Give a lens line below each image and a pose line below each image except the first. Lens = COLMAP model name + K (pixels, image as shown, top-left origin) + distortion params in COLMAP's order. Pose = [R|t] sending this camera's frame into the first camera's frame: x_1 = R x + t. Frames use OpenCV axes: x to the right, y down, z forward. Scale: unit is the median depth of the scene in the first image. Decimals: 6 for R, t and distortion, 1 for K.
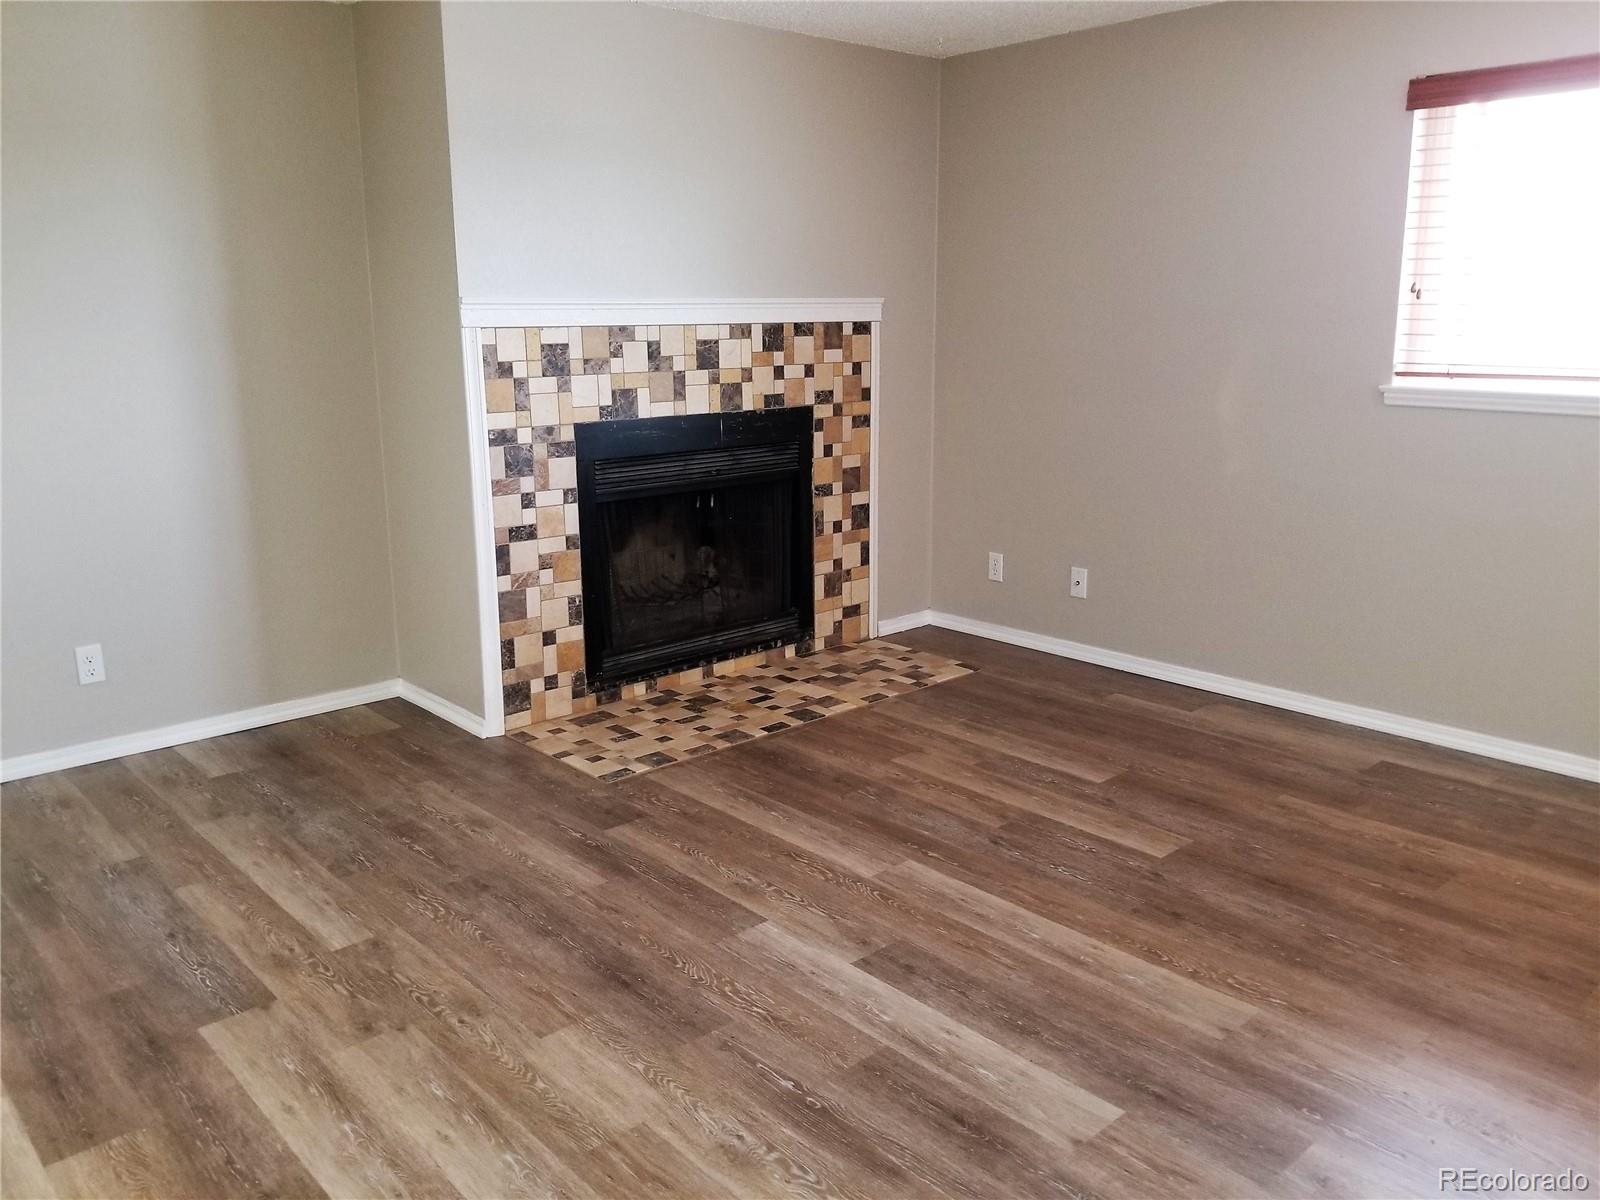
lens RADIAL K [[1223.8, 0, 800.3], [0, 1223.8, 565.6], [0, 0, 1]] dist [0.069360, -0.144468]
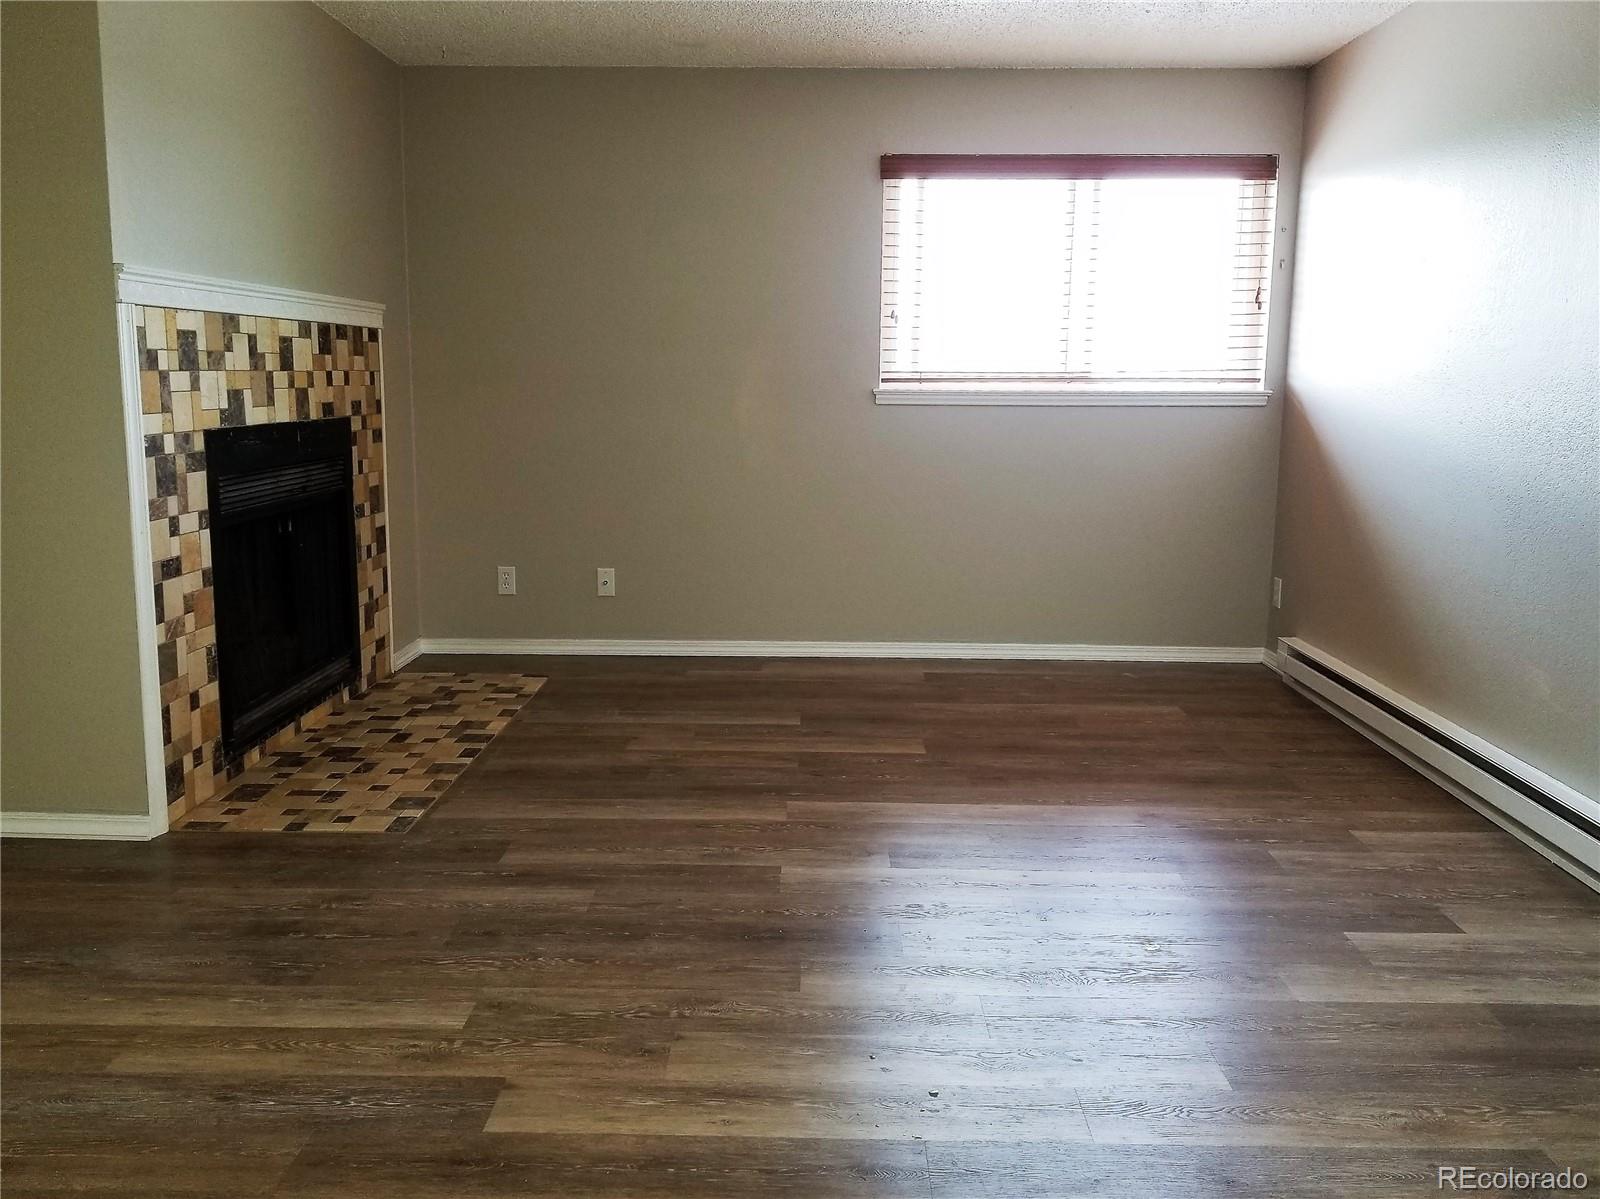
lens RADIAL K [[1286.6, 0, 770.2], [0, 1286.6, 574.7], [0, 0, 1]] dist [0.091087, -0.272290]
pose [[0.681095, -0.094770, 0.726036, -0.621909], [0.132651, 0.991151, 0.004935, 0.026758], [-0.720079, 0.092948, 0.687639, 0.171539]]
